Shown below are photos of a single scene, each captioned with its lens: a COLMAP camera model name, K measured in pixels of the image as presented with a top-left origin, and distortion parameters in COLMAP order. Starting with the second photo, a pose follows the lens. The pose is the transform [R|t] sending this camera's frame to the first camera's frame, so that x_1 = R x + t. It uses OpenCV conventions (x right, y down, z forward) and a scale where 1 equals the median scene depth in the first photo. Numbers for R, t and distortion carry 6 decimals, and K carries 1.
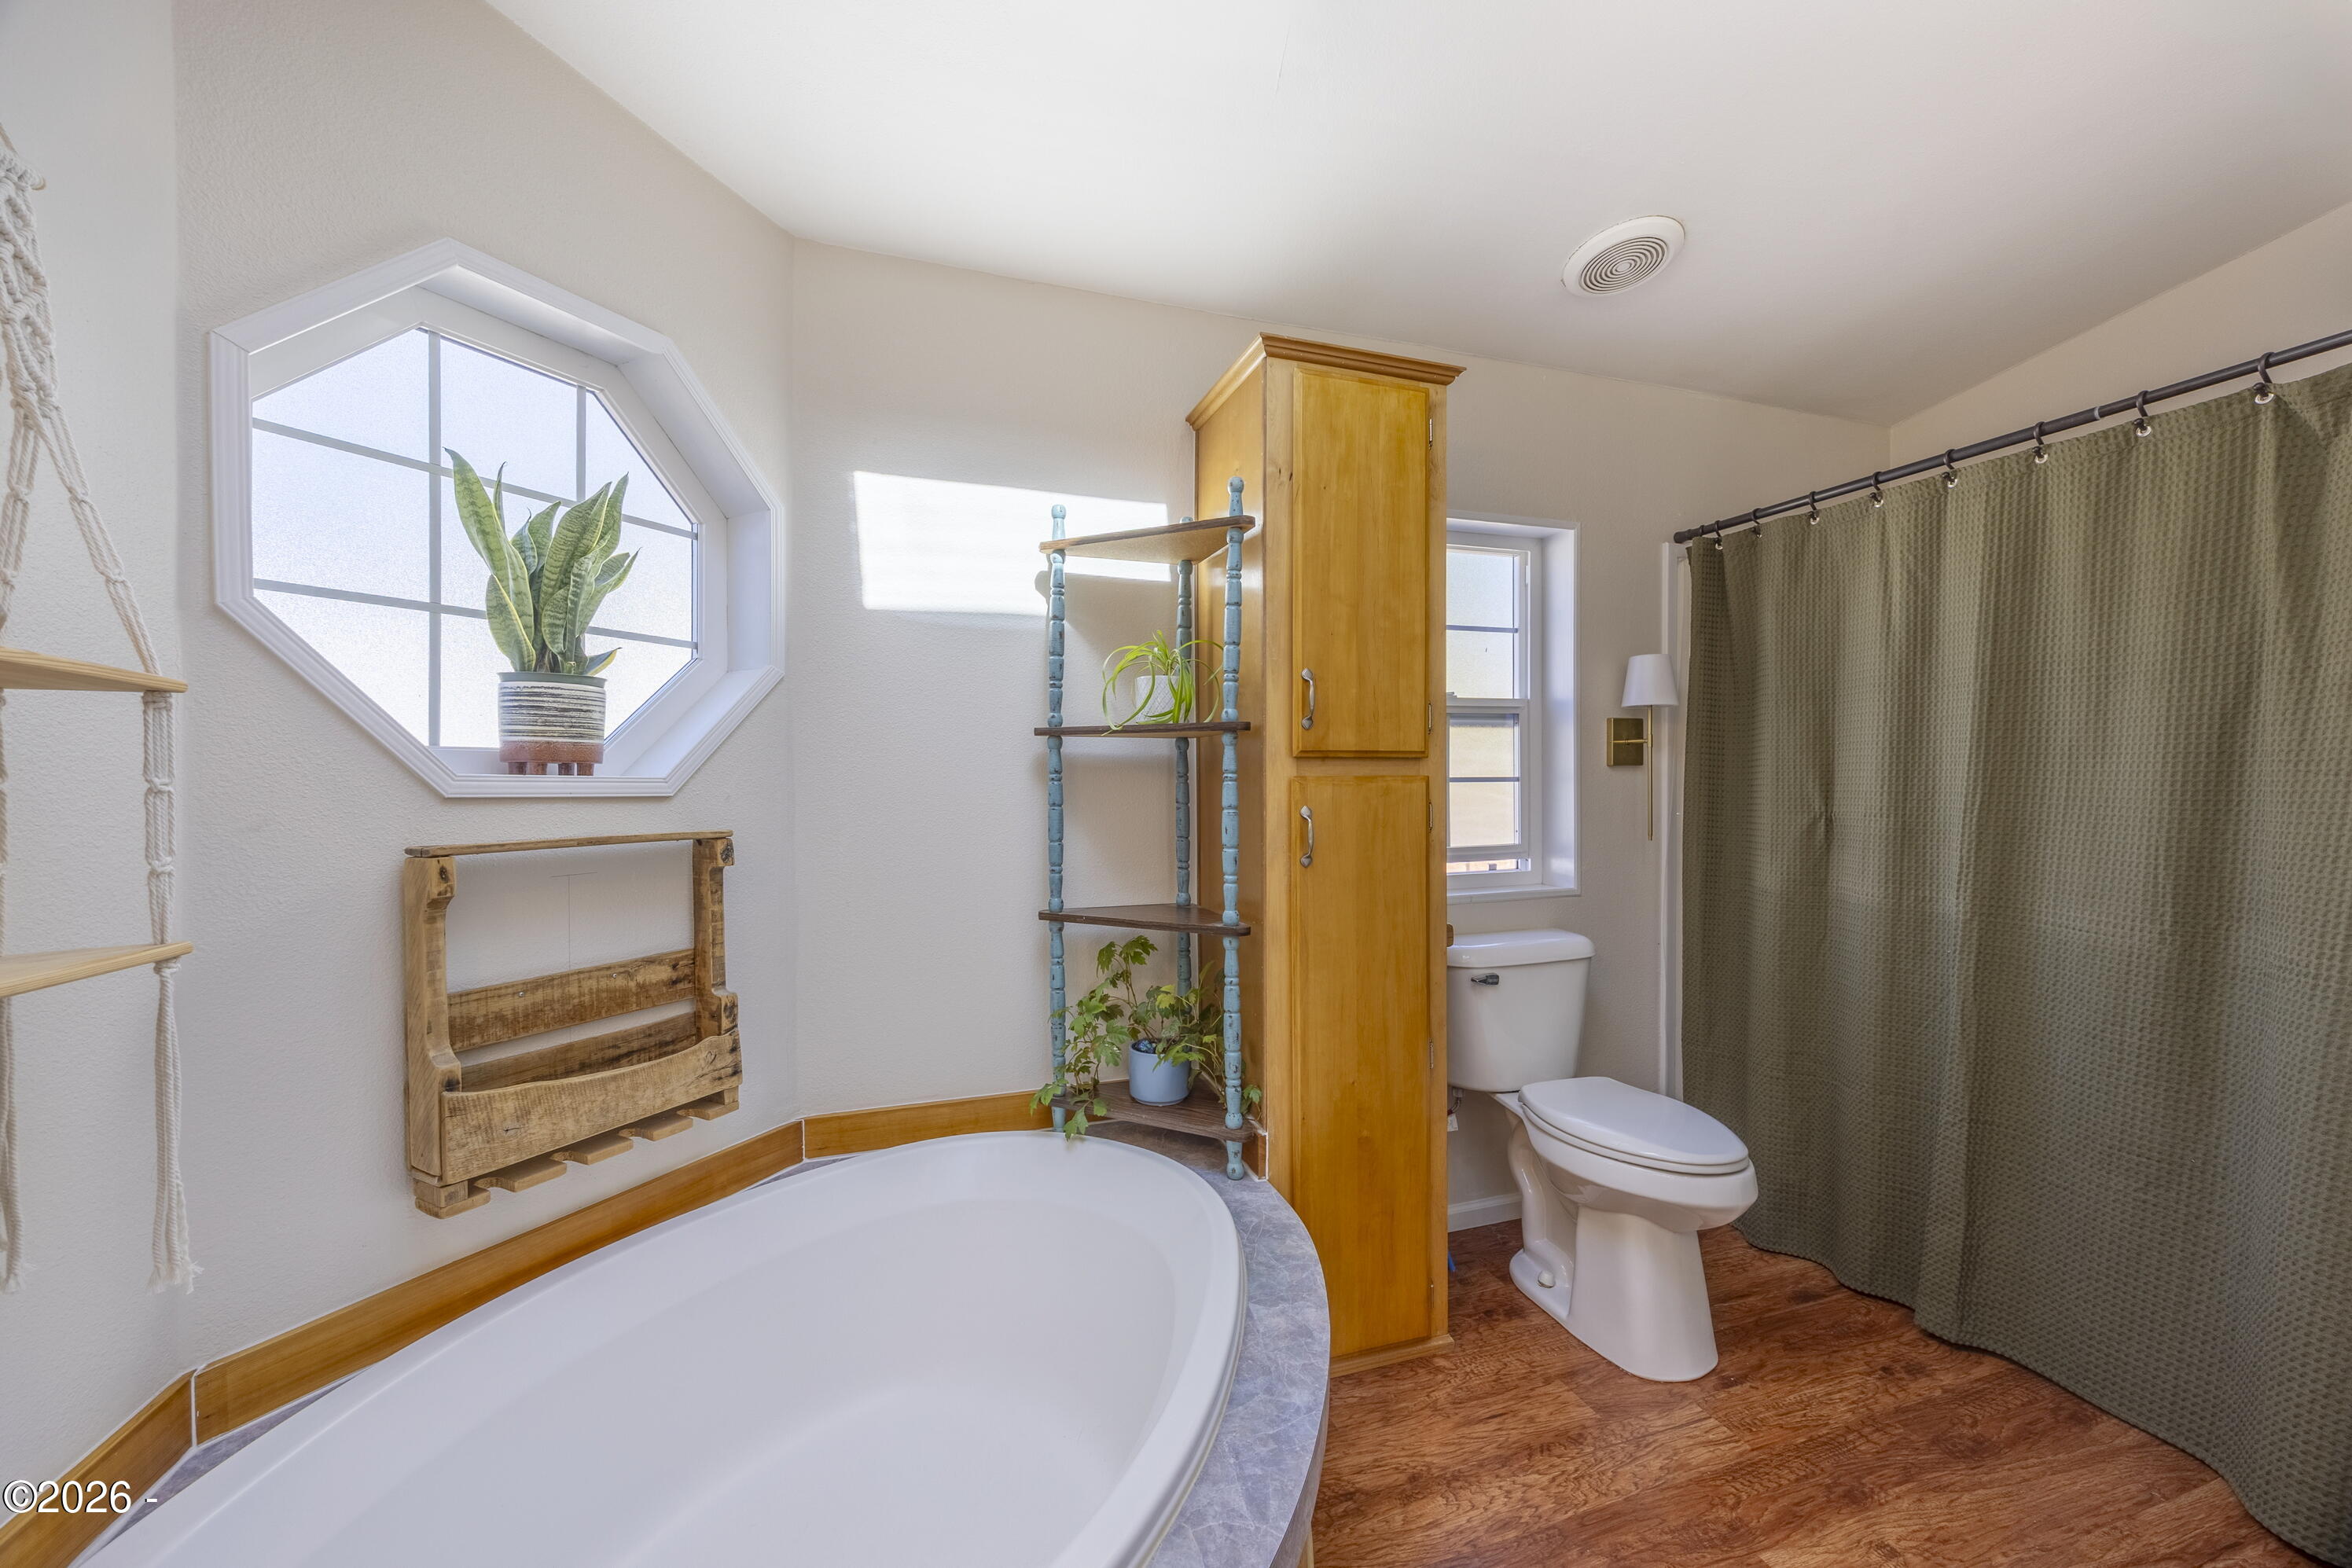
lens RADIAL K [[902.6, 0, 1186.4], [0, 902.6, 779.0], [0, 0, 1]] dist [-0.002035, -0.000538]
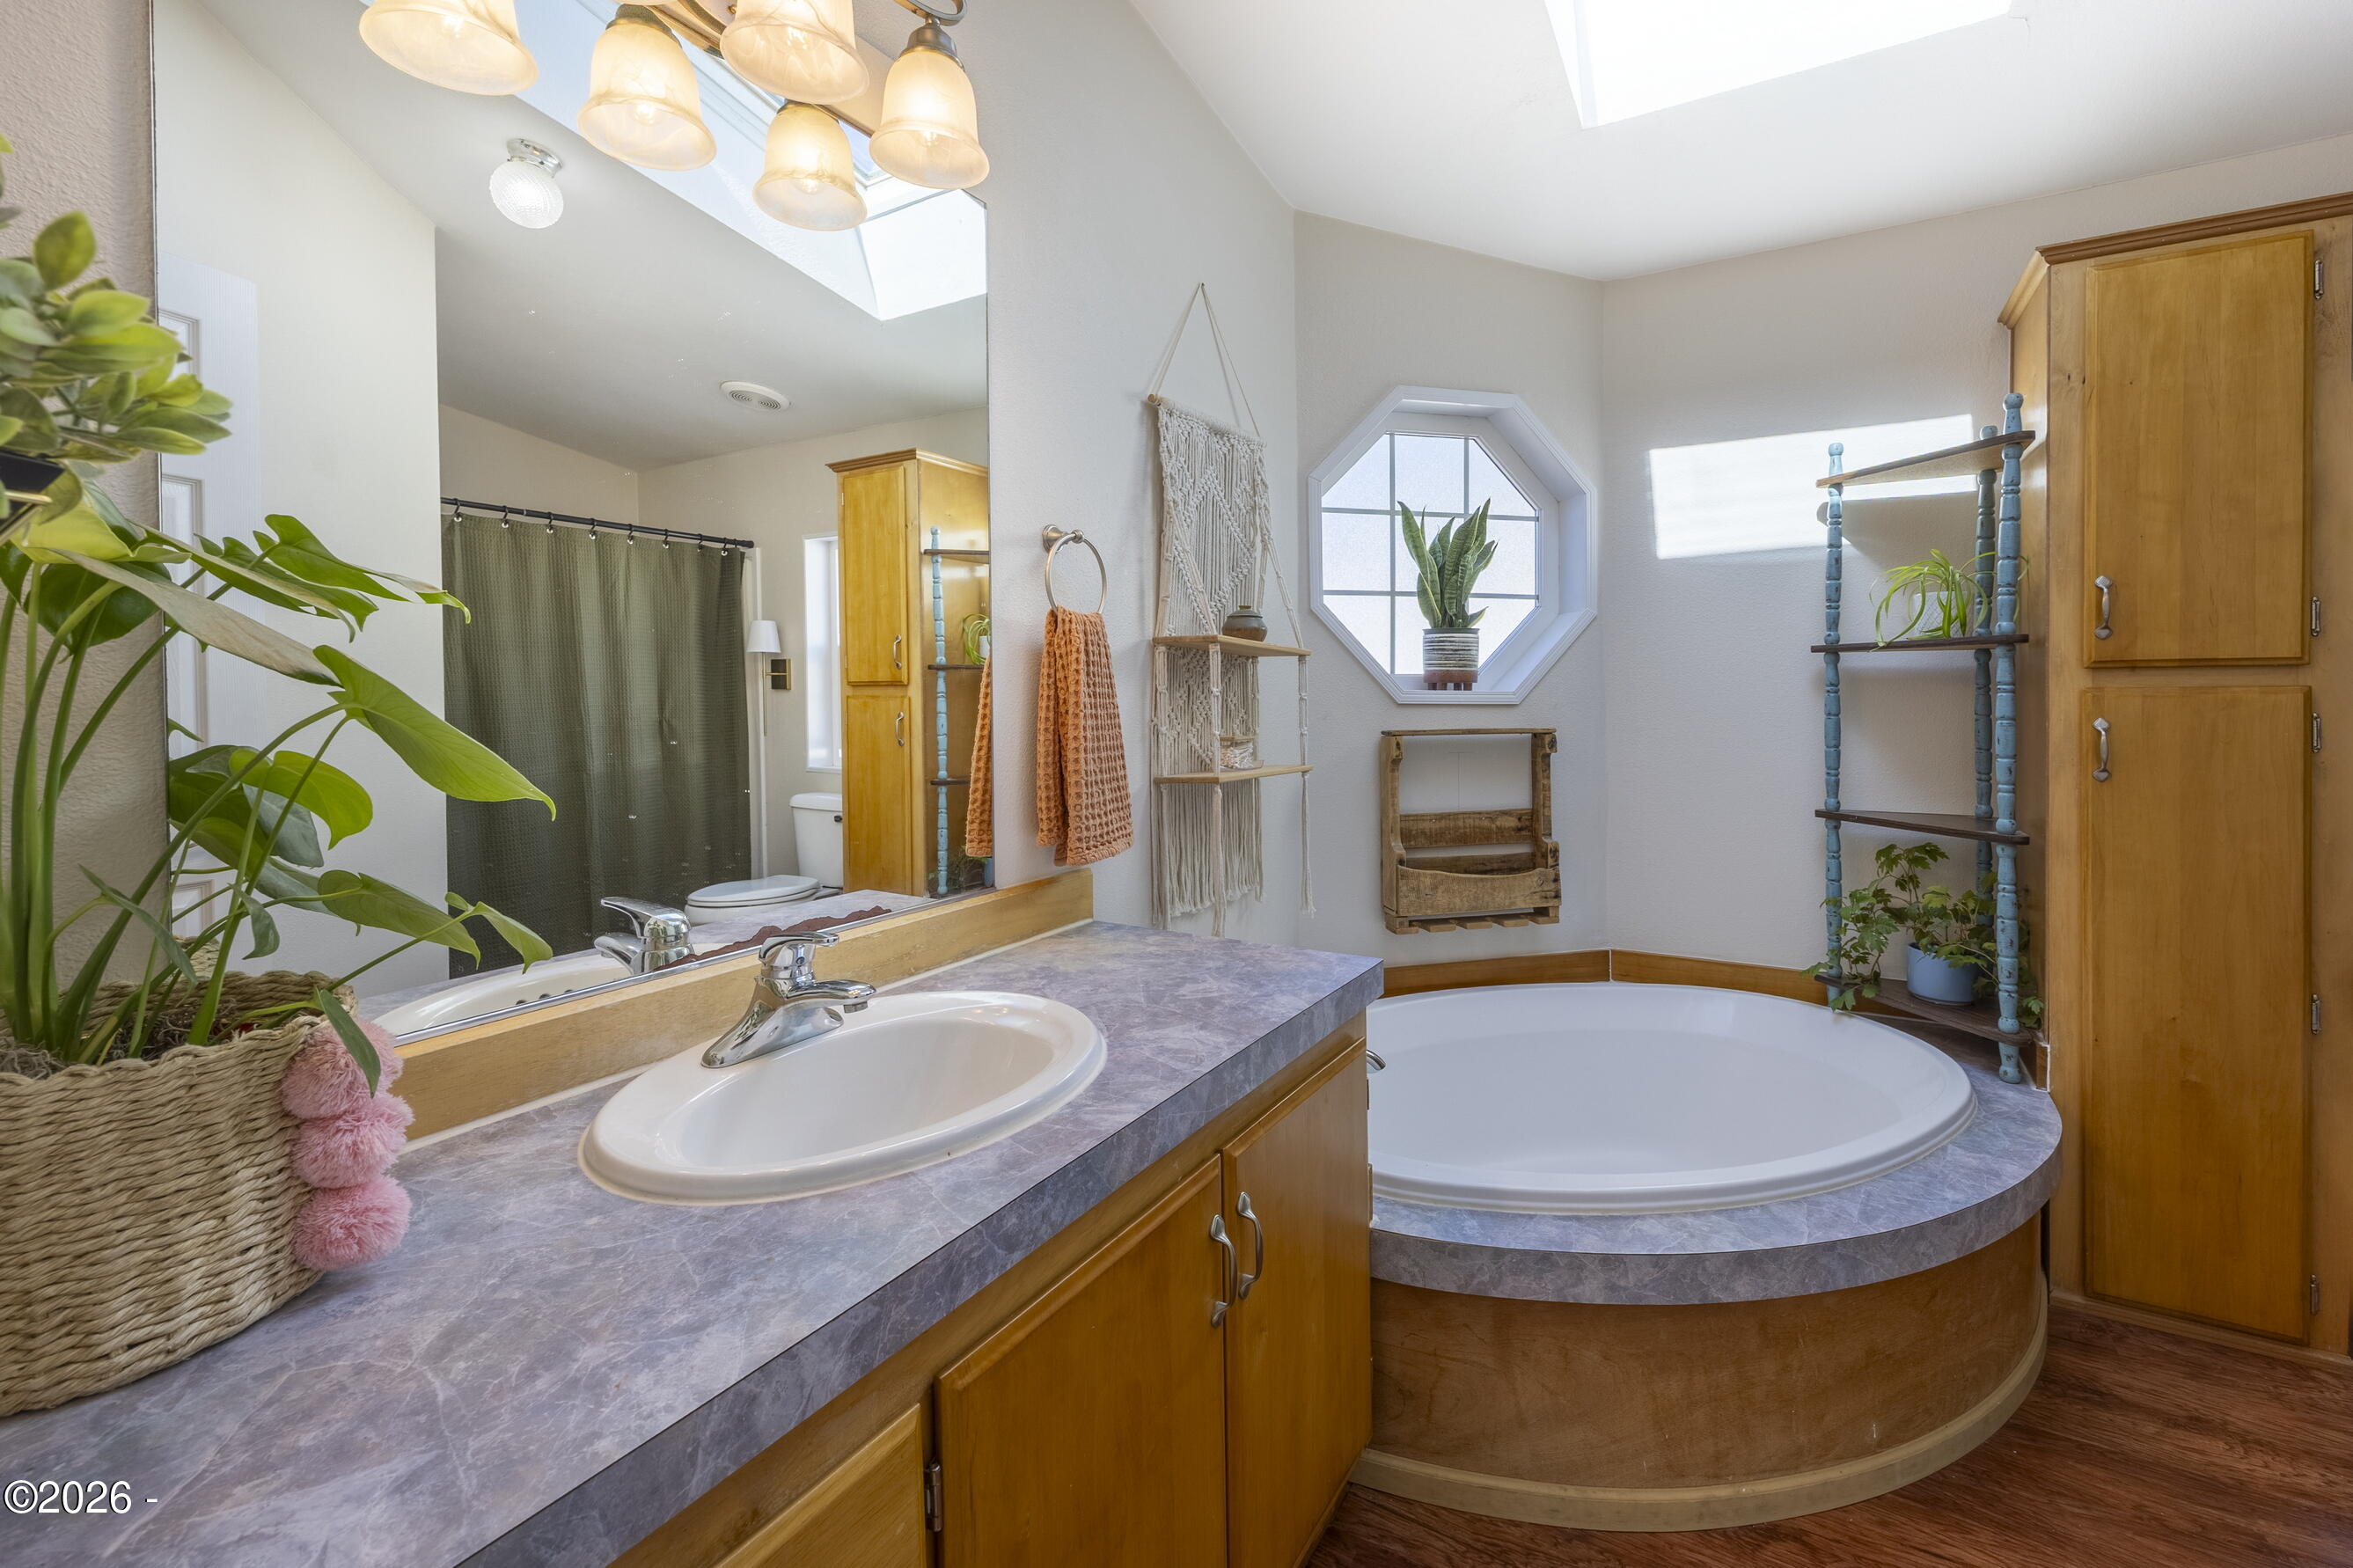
lens RADIAL K [[1005.4, 0, 1208.8], [0, 1005.4, 711.6], [0, 0, 1]] dist [-0.001275, -0.000322]
pose [[0.650738, 0.010299, -0.759232, 0.328750], [0.003713, 0.999853, 0.016745, 0.001630], [0.759293, -0.013716, 0.650604, -0.429236]]
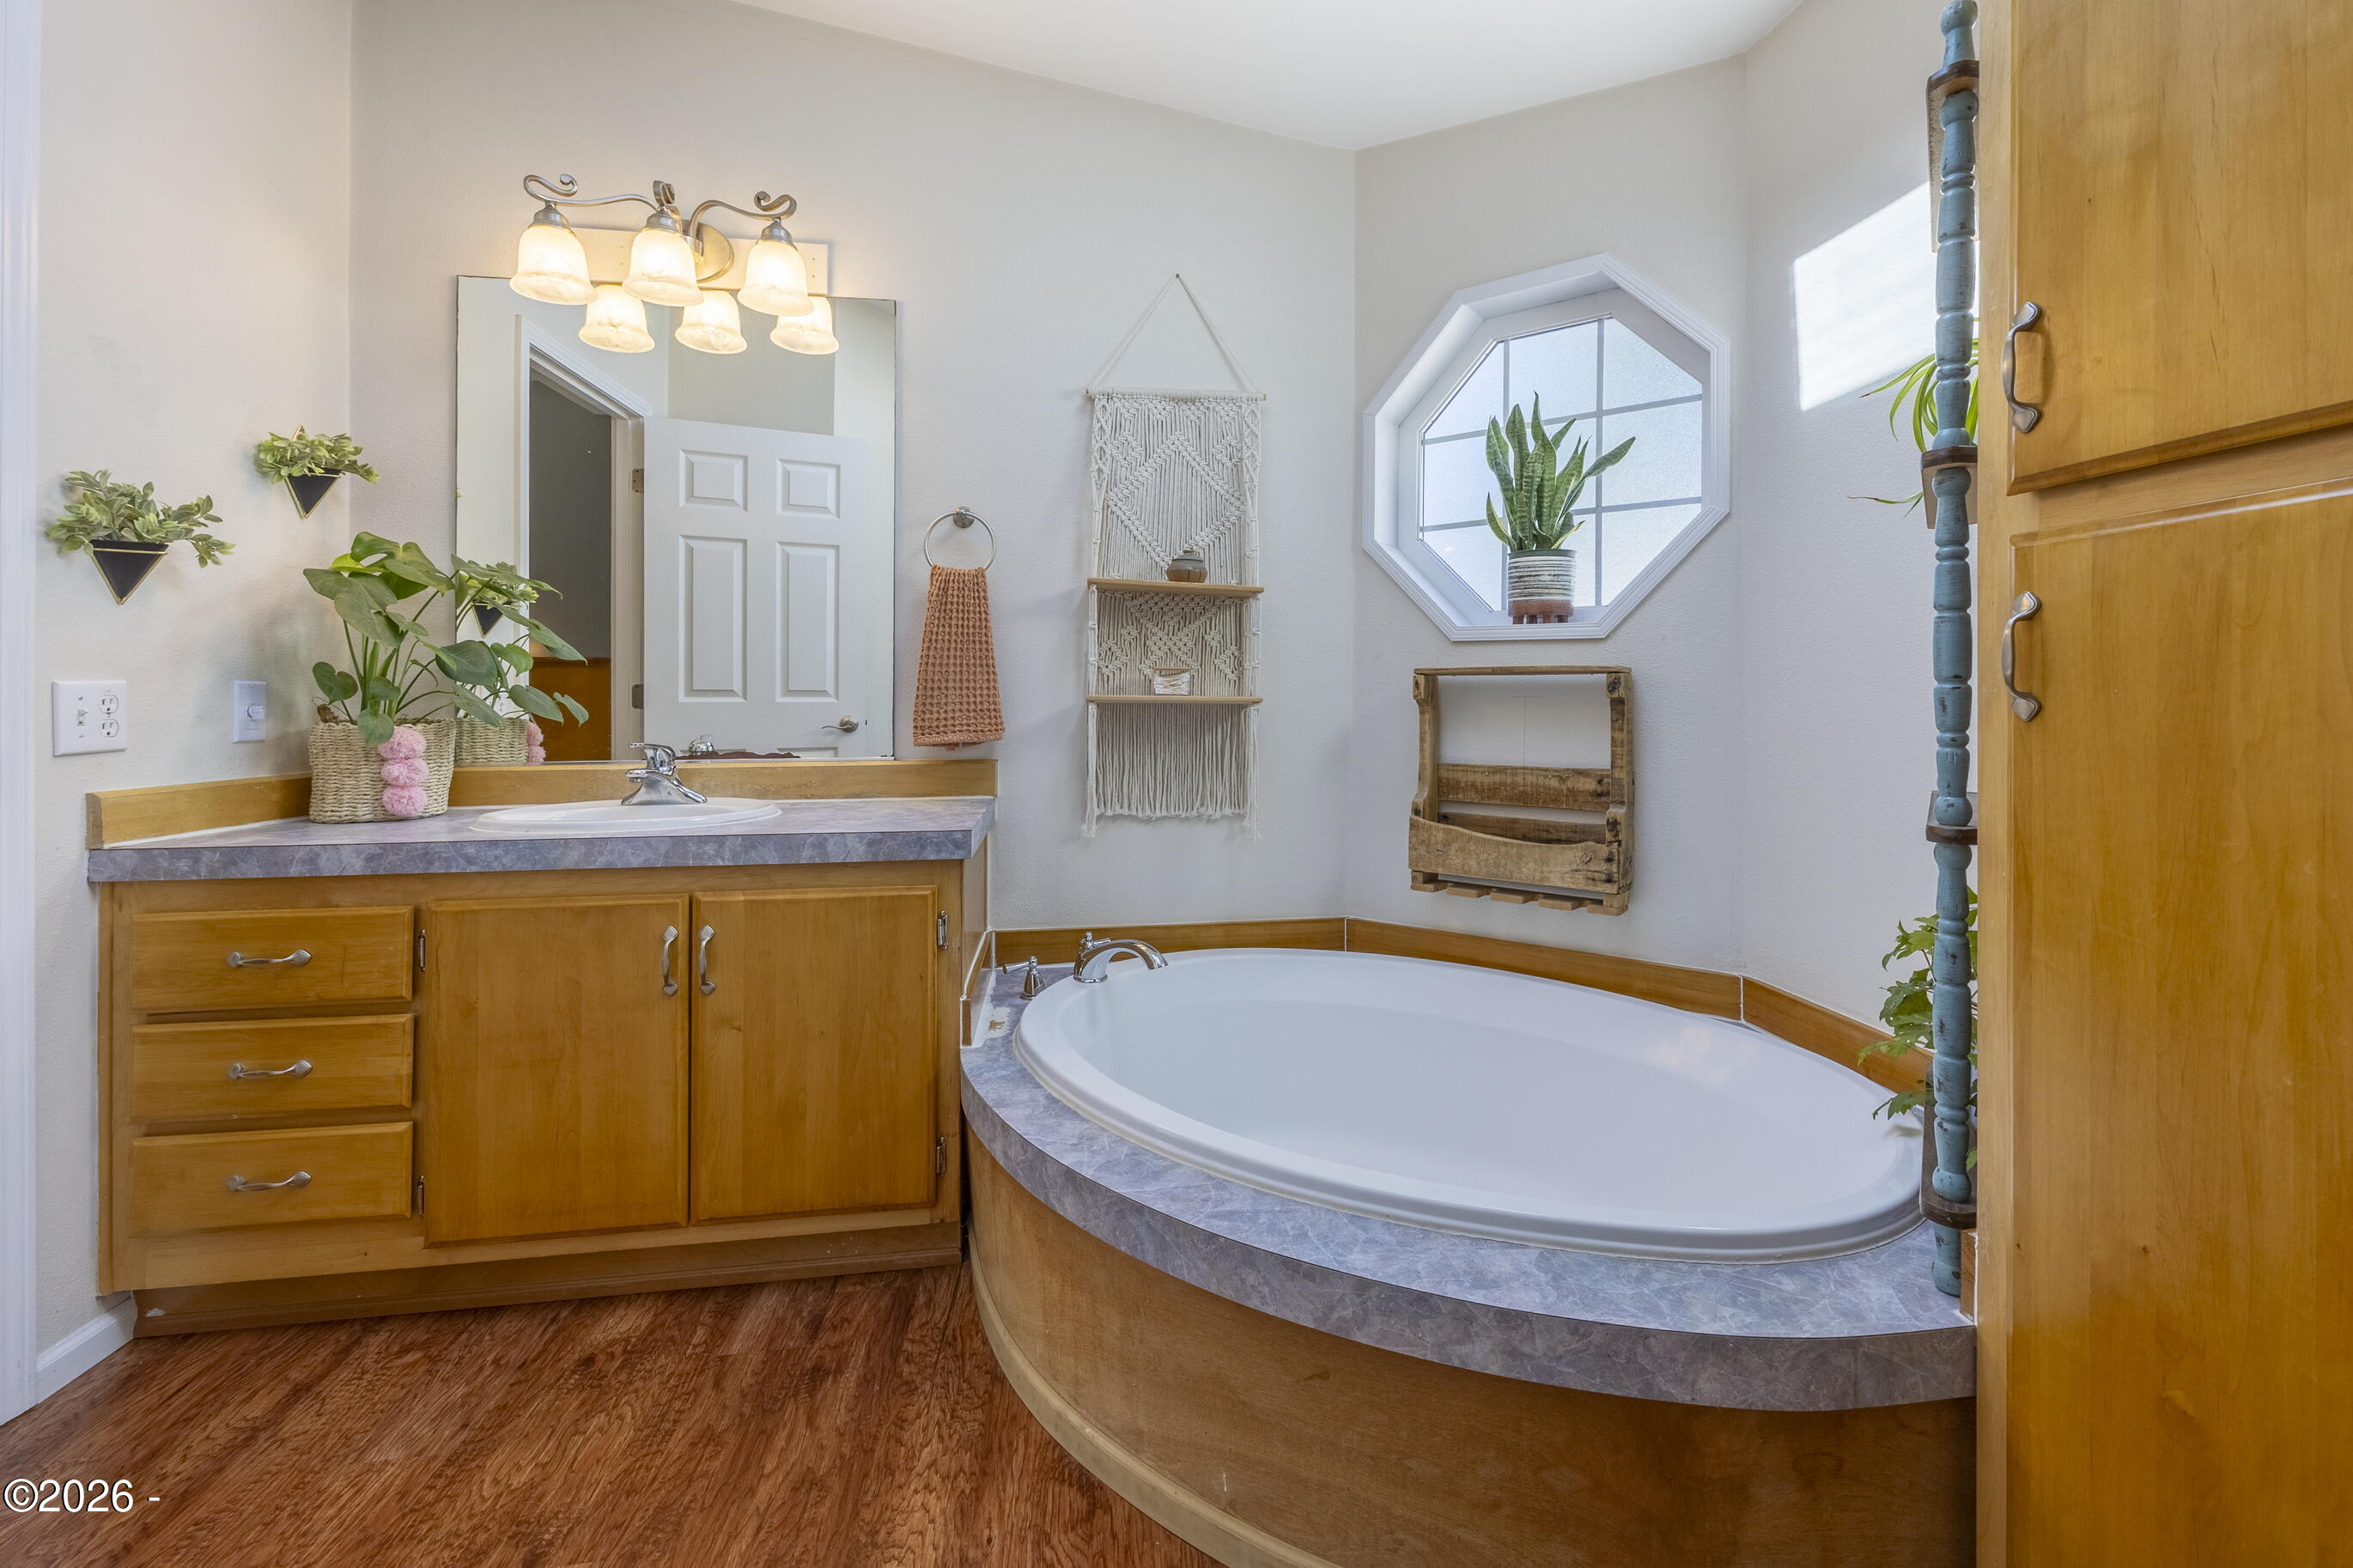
lens RADIAL K [[971.4, 0, 1209.5], [0, 971.4, 690.6], [0, 0, 1]] dist [-0.001292, -0.000270]
pose [[-0.186157, -0.001528, -0.982519, 0.723092], [-0.001800, 0.999998, -0.001215, 0.084744], [0.982518, 0.001542, -0.186159, 0.682093]]
